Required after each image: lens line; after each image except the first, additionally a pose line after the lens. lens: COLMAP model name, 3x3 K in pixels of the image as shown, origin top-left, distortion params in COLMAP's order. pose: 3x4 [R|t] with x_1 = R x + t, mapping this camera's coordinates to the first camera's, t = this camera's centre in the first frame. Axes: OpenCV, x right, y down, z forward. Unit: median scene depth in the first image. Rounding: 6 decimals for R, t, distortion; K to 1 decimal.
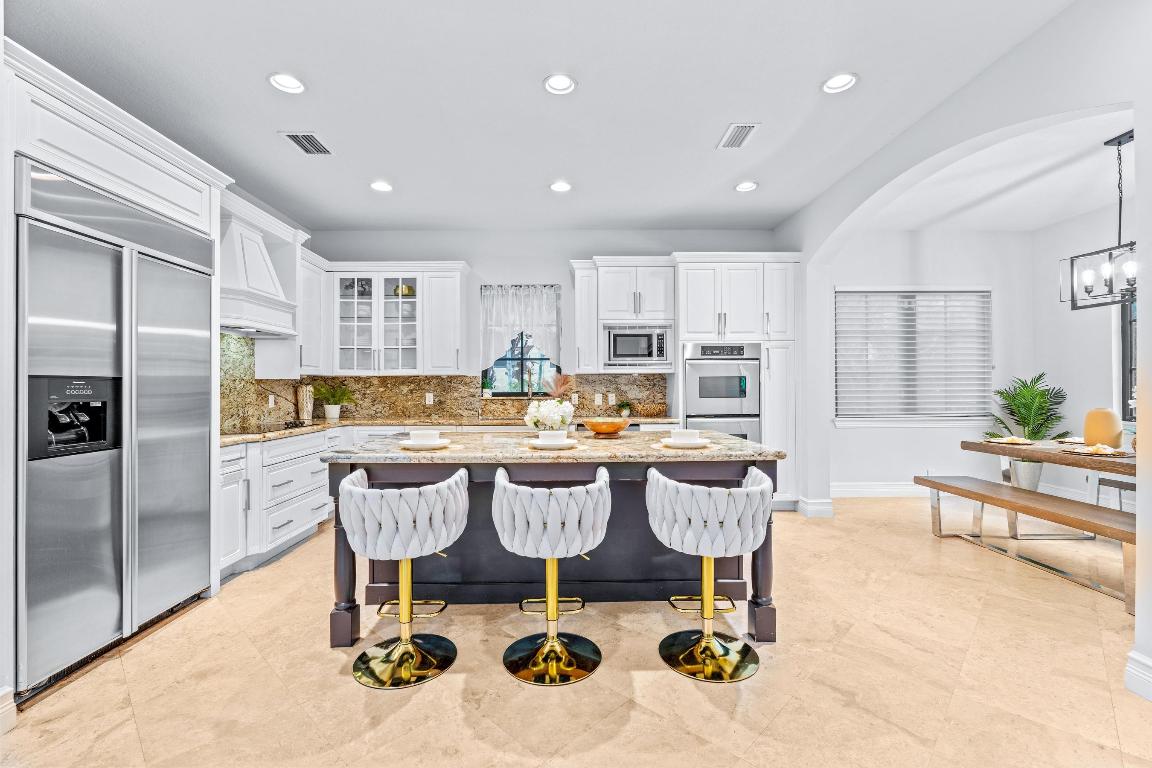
lens RADIAL K [[501.7, 0, 576.0], [0, 501.7, 384.0], [0, 0, 1]] dist [-0.001490, 0.000288]
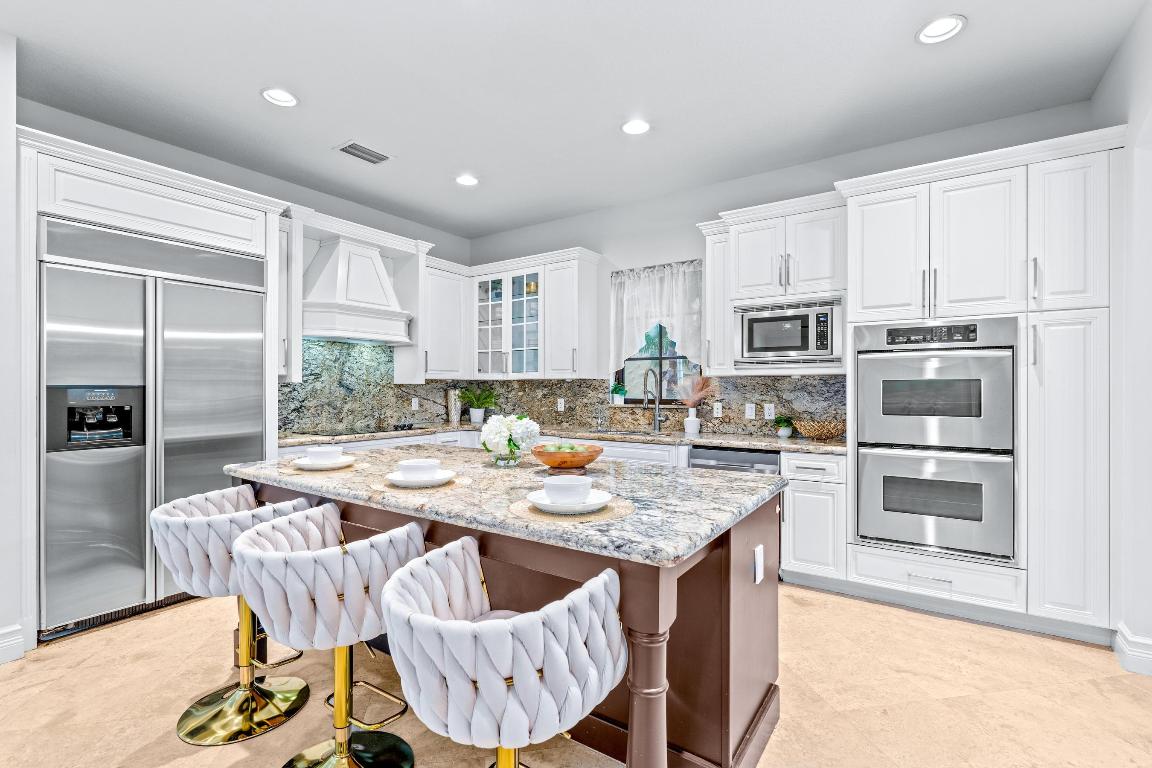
lens RADIAL K [[523.2, 0, 576.1], [0, 523.2, 387.6], [0, 0, 1]] dist [0.000010, -0.000143]
pose [[0.814791, 0.005888, -0.579724, 0.301778], [-0.001653, 0.999968, 0.007833, -0.009502], [0.579752, -0.005424, 0.814775, 0.267900]]
